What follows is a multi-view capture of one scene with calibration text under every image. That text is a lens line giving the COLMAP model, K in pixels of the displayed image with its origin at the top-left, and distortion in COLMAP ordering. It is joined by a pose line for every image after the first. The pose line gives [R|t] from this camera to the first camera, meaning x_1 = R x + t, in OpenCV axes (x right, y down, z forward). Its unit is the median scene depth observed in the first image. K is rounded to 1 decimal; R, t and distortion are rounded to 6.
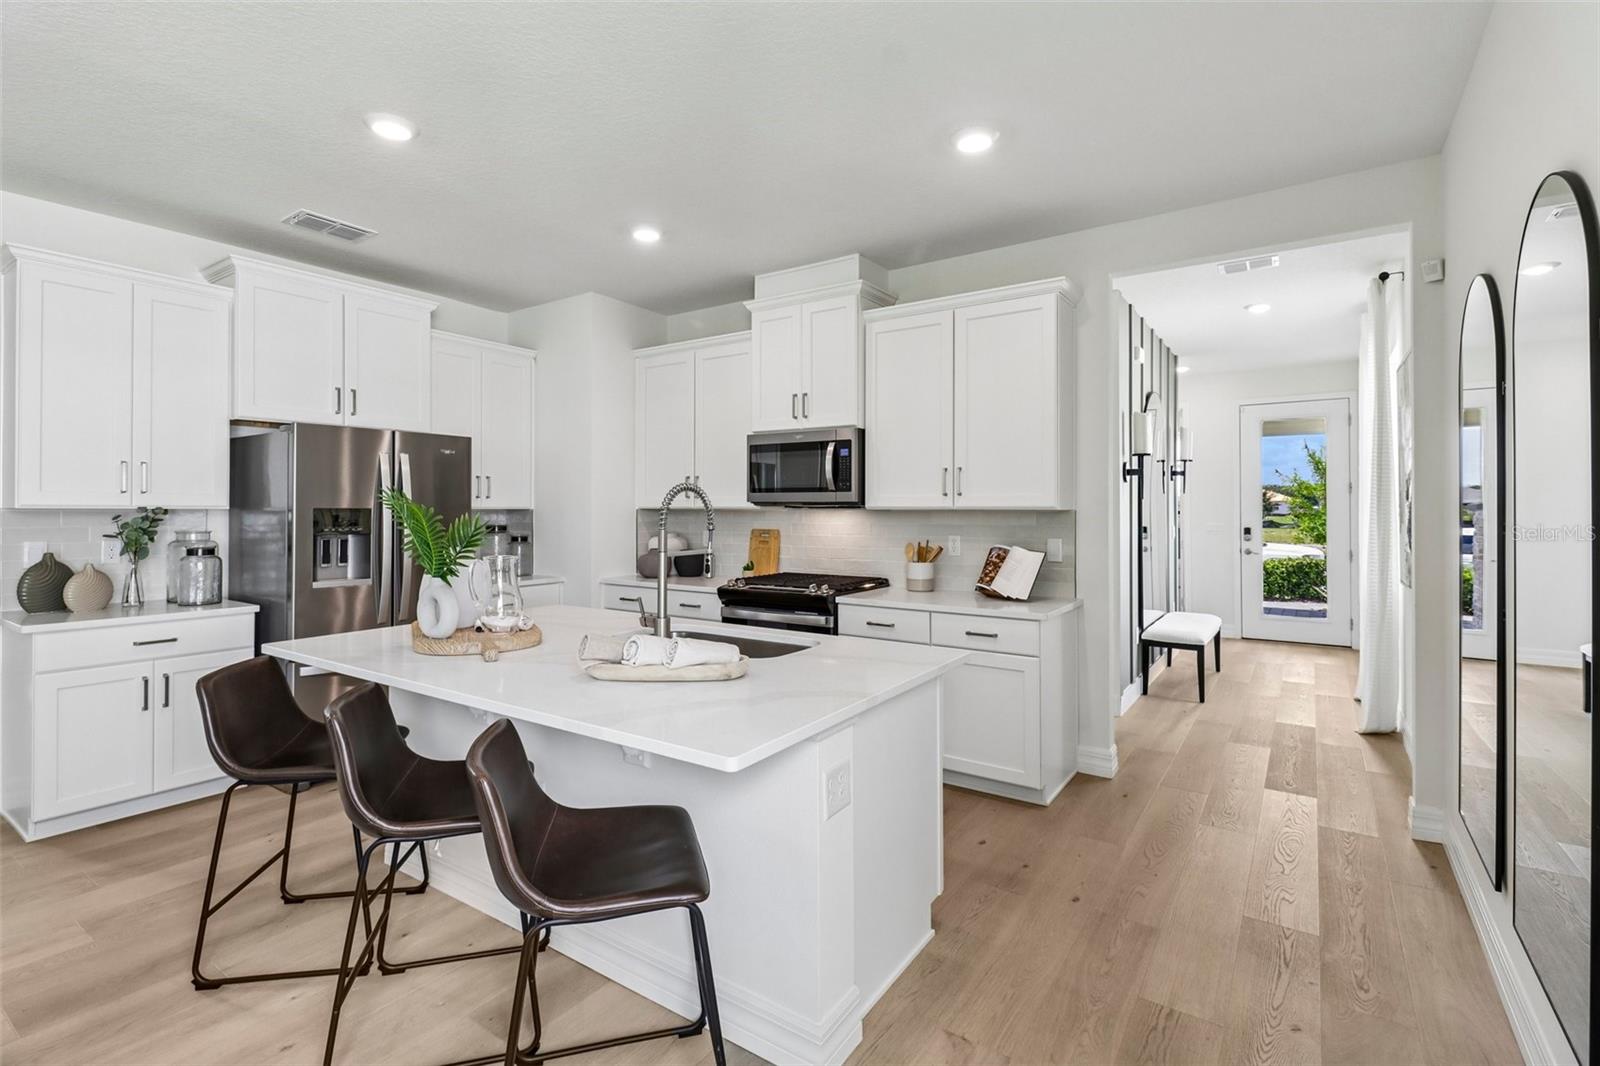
lens RADIAL K [[740.5, 0, 805.0], [0, 740.5, 502.1], [0, 0, 1]] dist [0.000101, -0.000942]
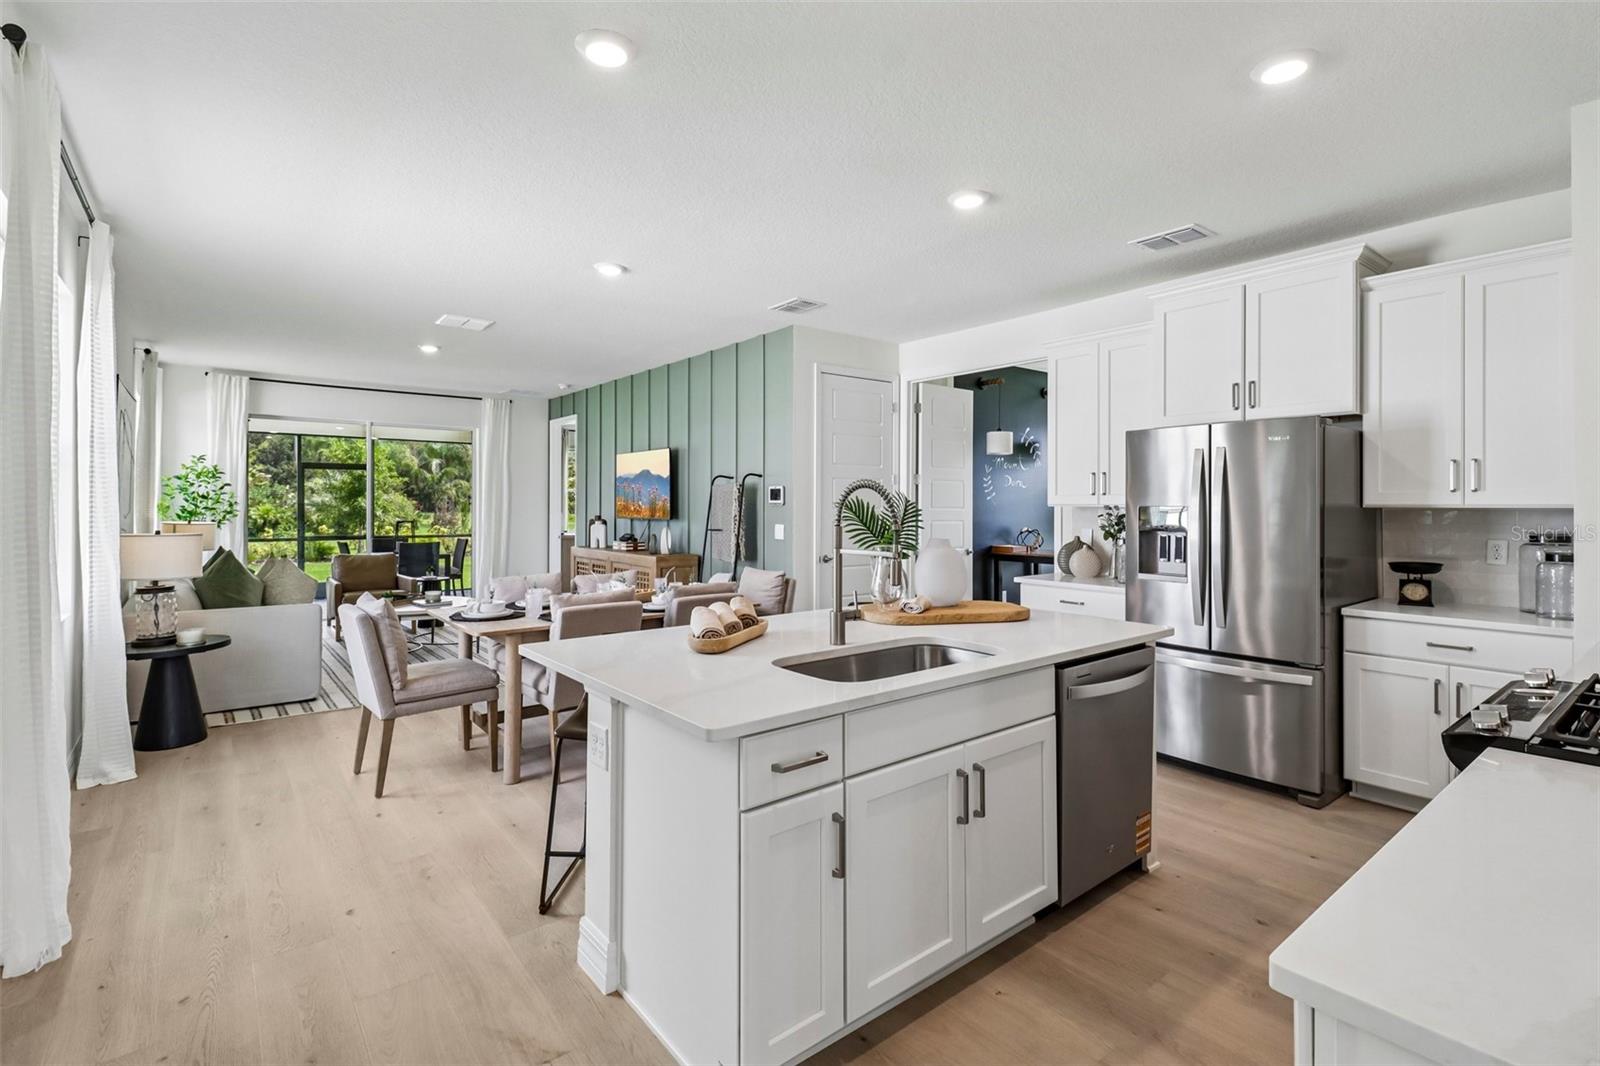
lens RADIAL K [[740.5, 0, 805.0], [0, 740.5, 502.1], [0, 0, 1]] dist [0.000101, -0.000942]
pose [[-0.287060, -0.004343, -0.957903, 0.426957], [0.003187, 0.999980, -0.005488, 0.006391], [0.957907, -0.004628, -0.287040, 0.660527]]
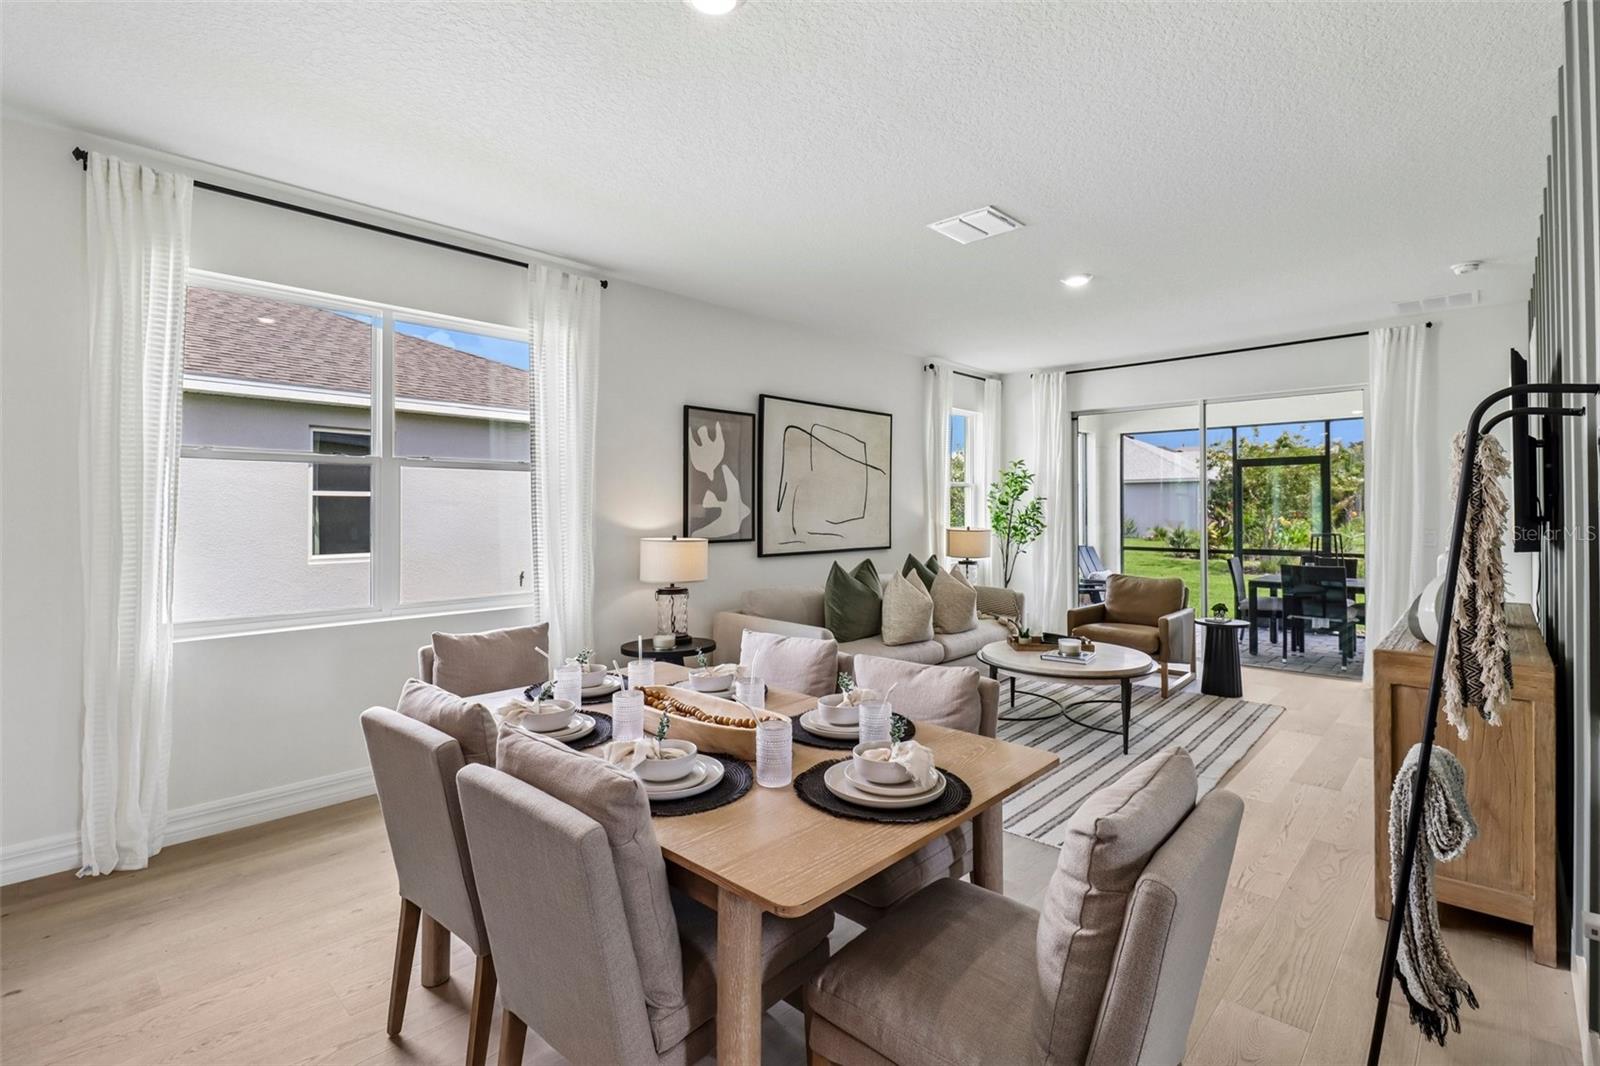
lens RADIAL K [[740.5, 0, 805.0], [0, 740.5, 502.1], [0, 0, 1]] dist [0.000101, -0.000942]
pose [[-0.988812, 0.006078, 0.149041, -0.594270], [0.003319, 0.999819, -0.018756, 0.009278], [-0.149128, -0.018051, -0.988653, 0.564136]]
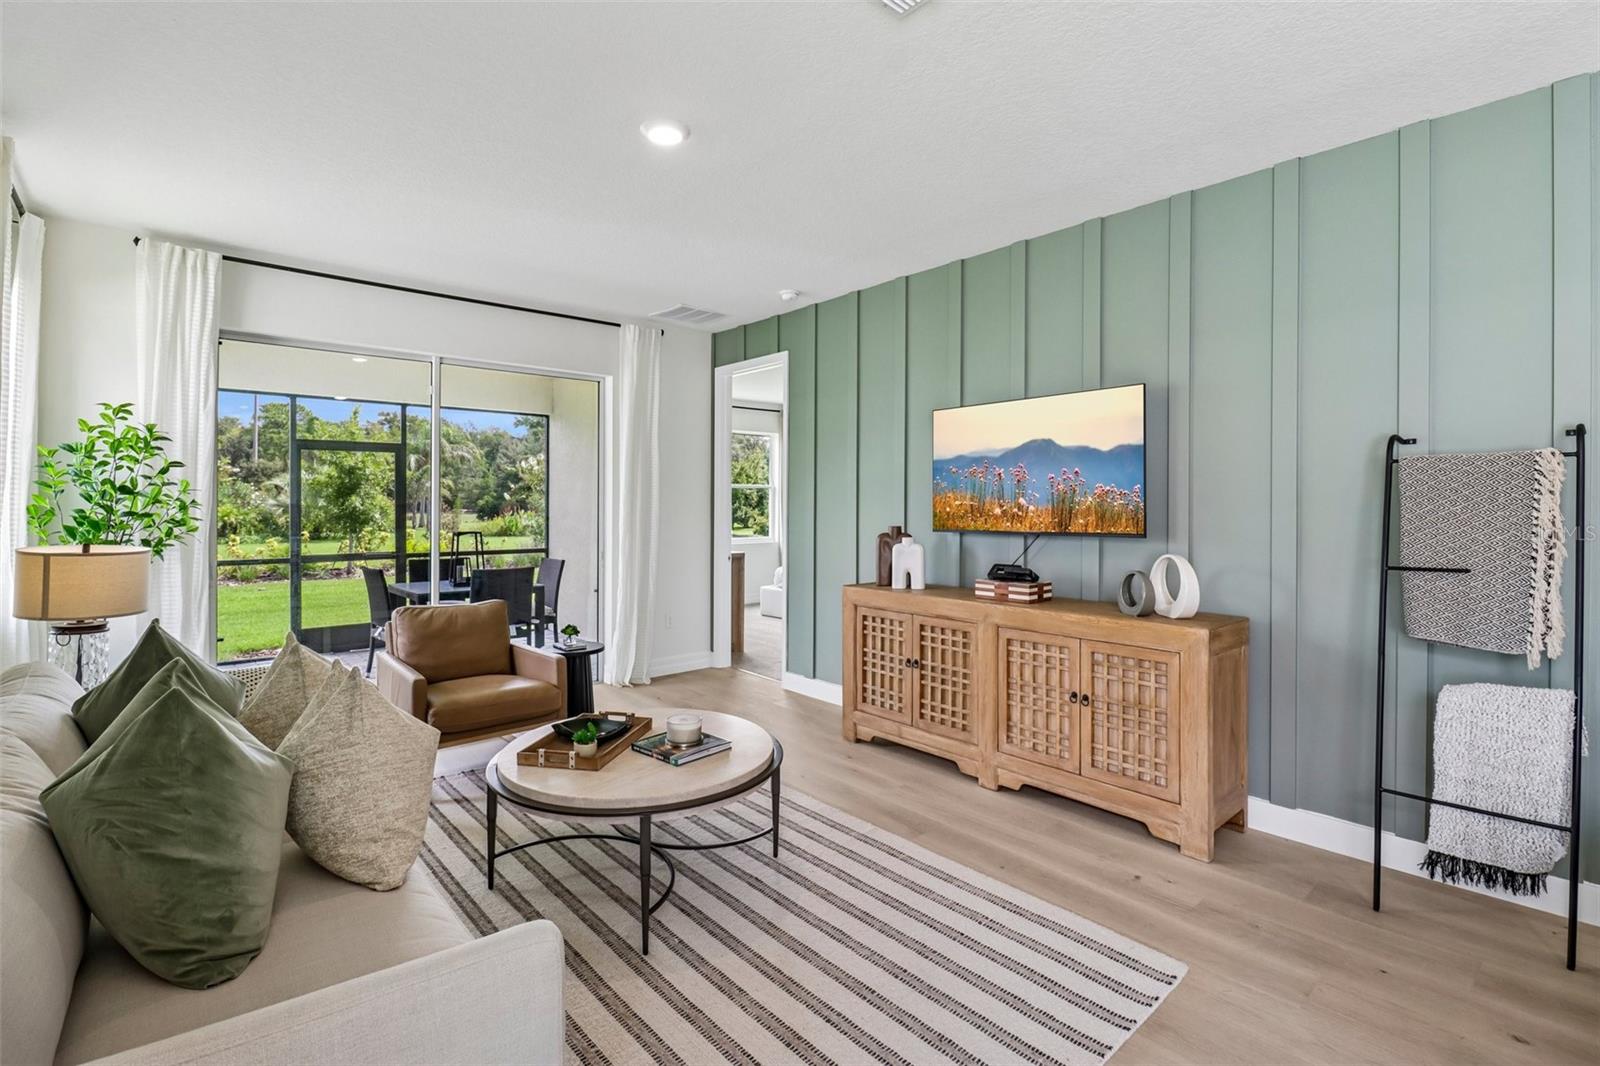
lens RADIAL K [[743.3, 0, 799.4], [0, 743.3, 498.1], [0, 0, 1]] dist [-0.003305, -0.012703]
pose [[-0.254015, -0.008460, -0.967163, -0.227208], [0.004759, 0.999939, -0.009997, 0.000301], [0.967189, -0.007142, -0.253959, -0.251429]]
